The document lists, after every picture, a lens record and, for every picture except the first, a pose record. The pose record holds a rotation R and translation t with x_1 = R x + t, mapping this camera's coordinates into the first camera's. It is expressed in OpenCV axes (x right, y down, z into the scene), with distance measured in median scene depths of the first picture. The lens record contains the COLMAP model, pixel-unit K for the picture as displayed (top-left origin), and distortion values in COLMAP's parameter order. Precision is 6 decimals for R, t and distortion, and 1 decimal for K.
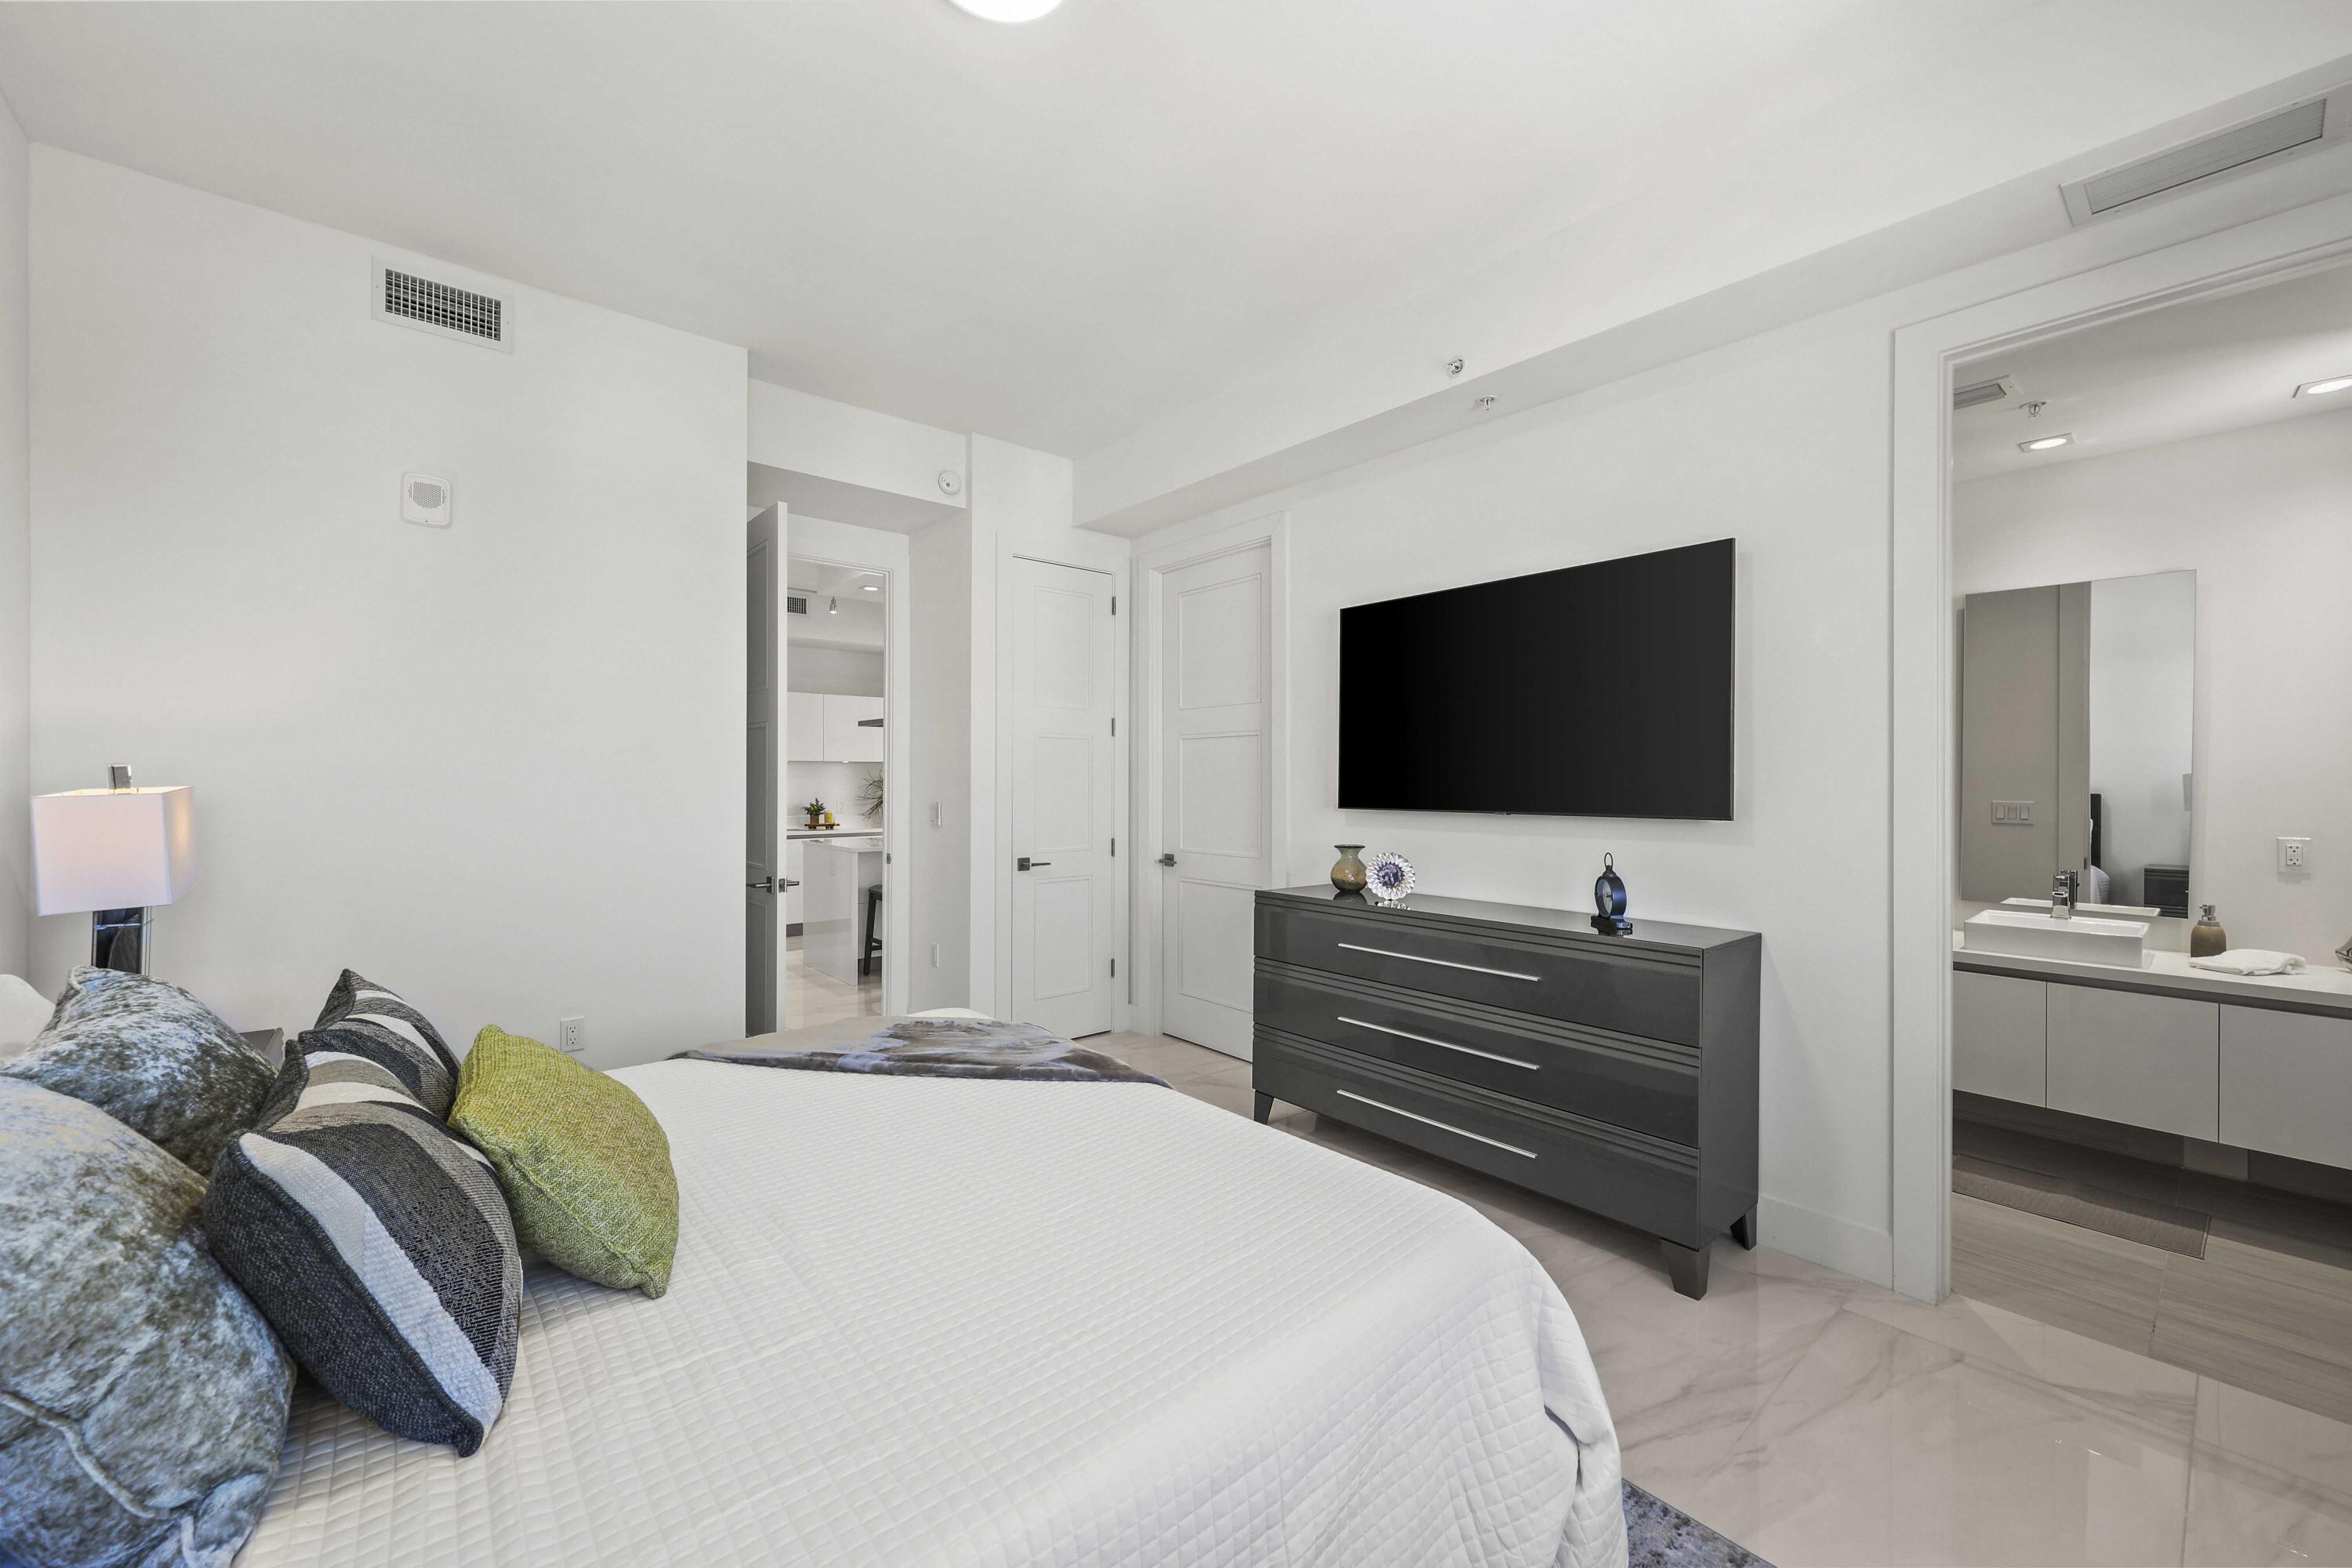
lens RADIAL K [[930.4, 0, 1174.5], [0, 930.4, 785.8], [0, 0, 1]] dist [0.001821, 0.000392]
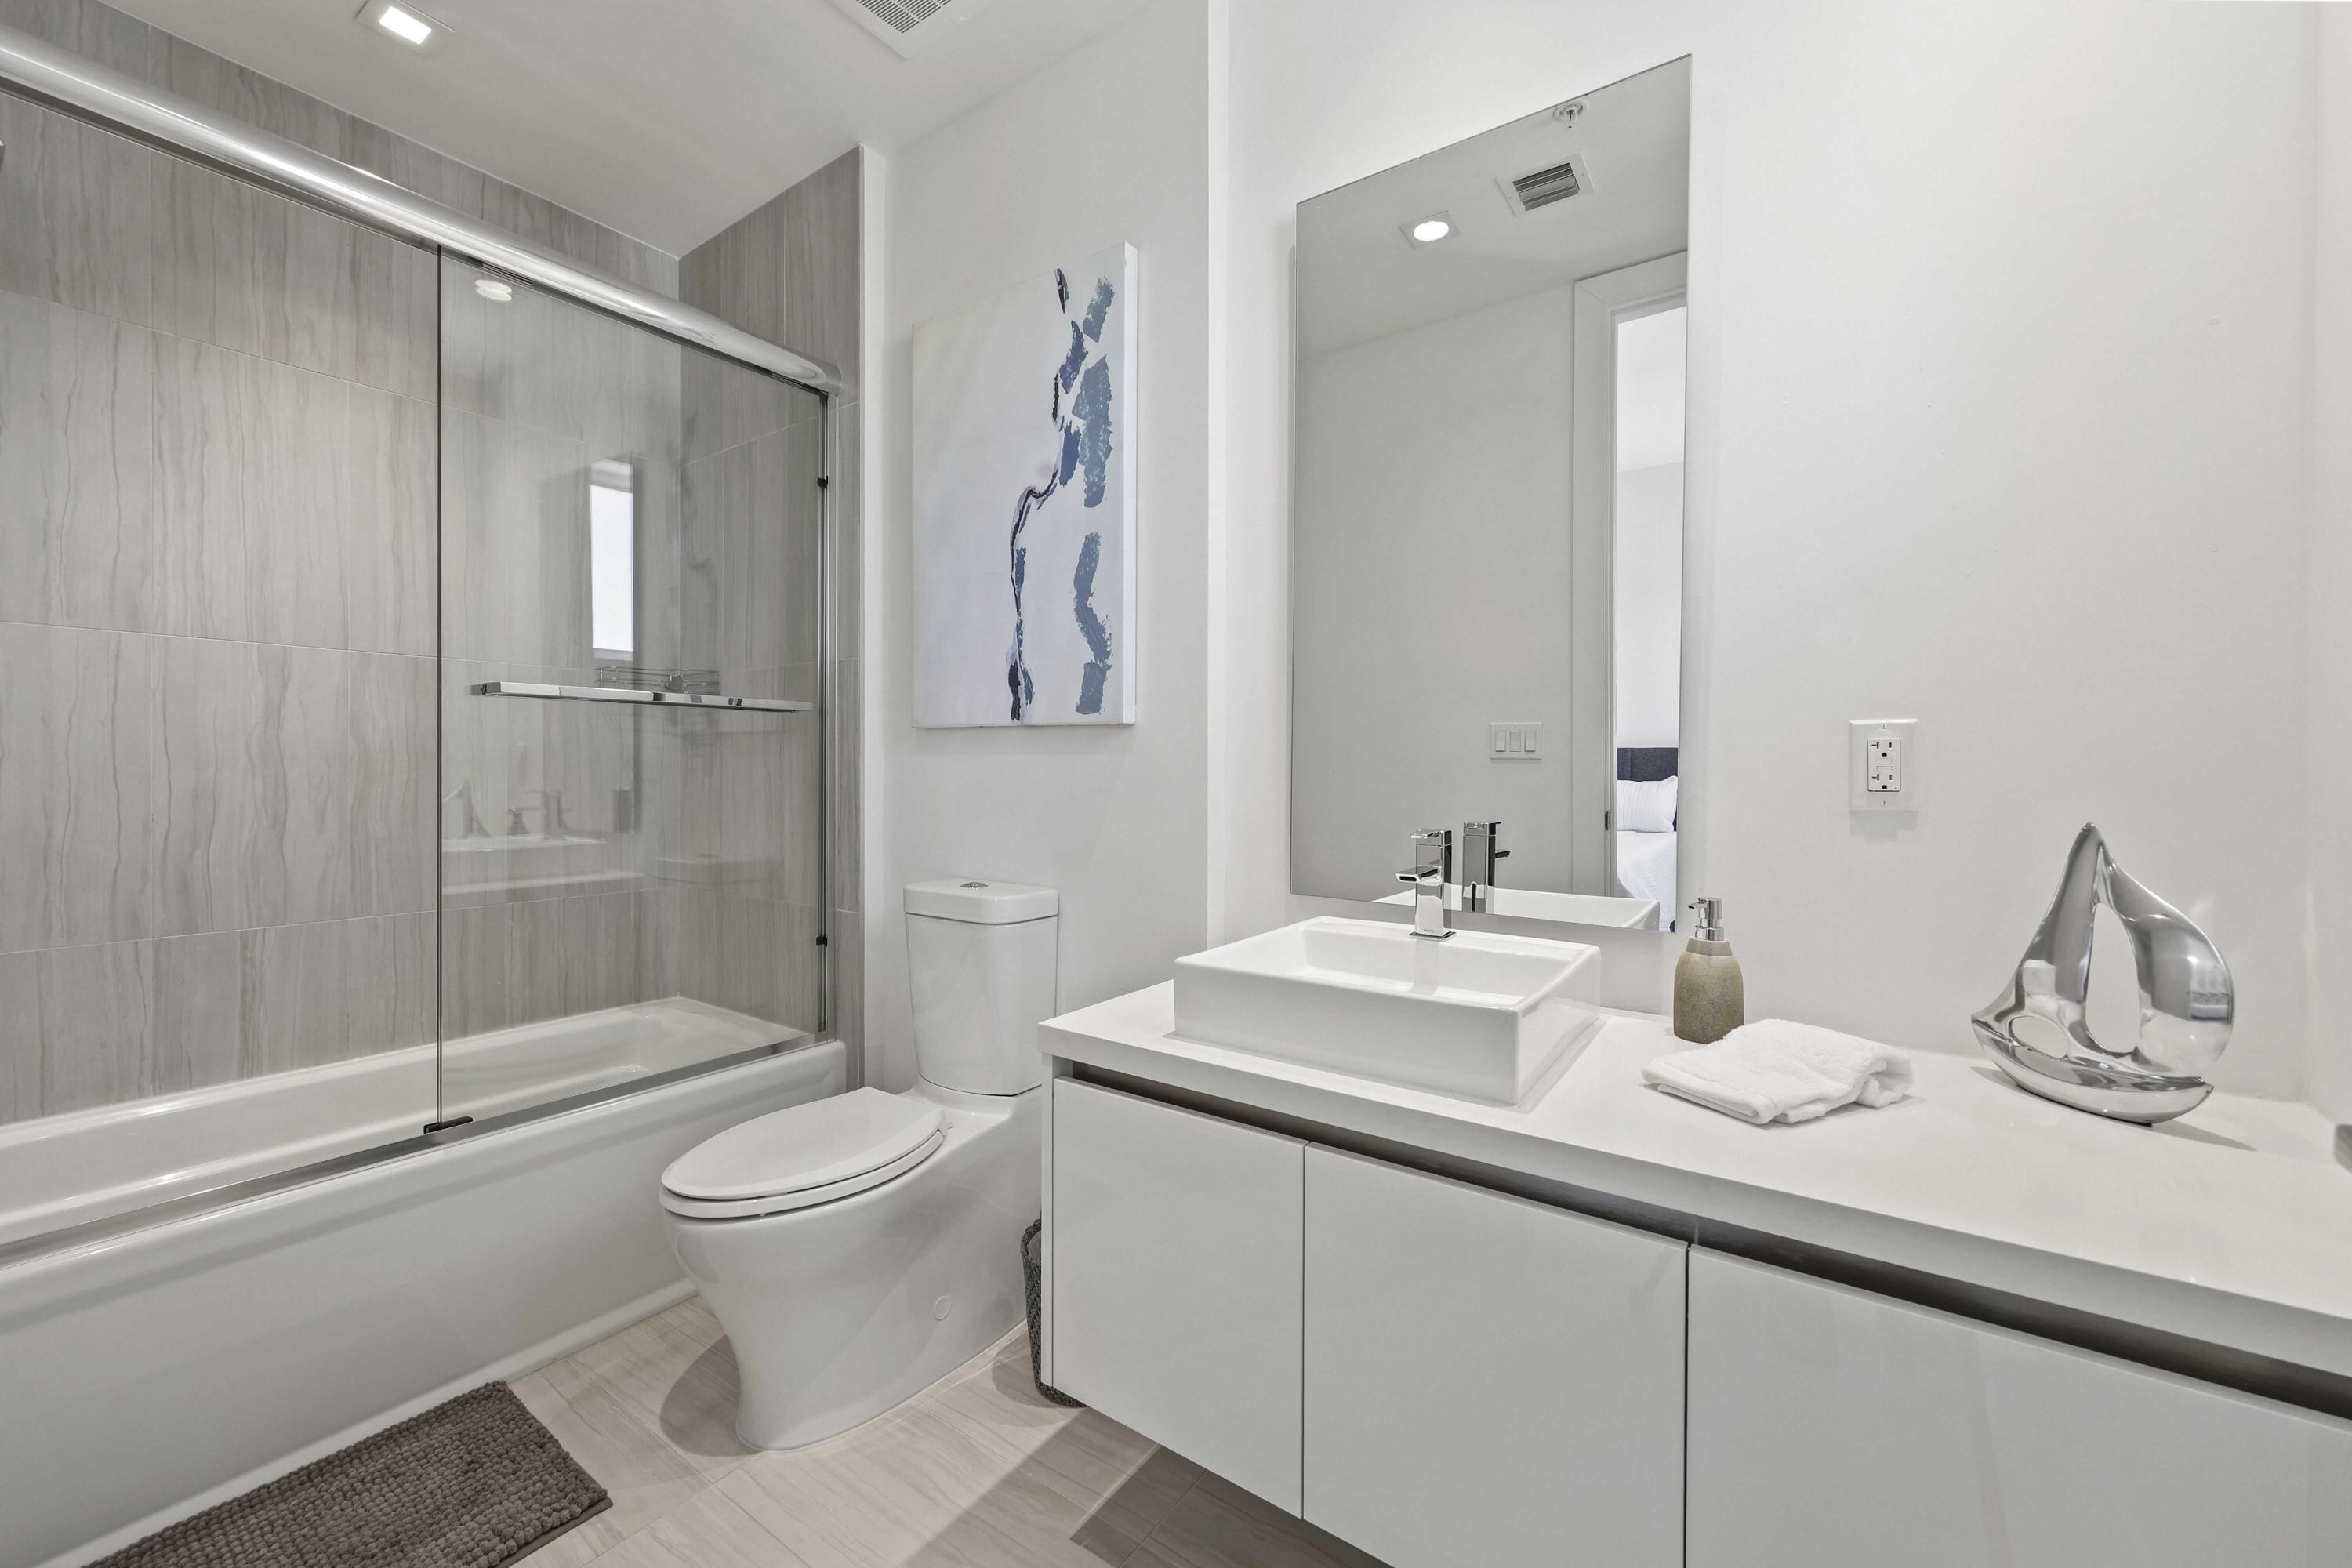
lens RADIAL K [[930.4, 0, 1176.5], [0, 930.4, 773.2], [0, 0, 1]] dist [0.001821, 0.000392]
pose [[0.972134, -0.003722, 0.234394, 0.831015], [0.003366, 0.999992, 0.001919, 0.075852], [-0.234400, -0.001077, 0.972140, 0.699025]]
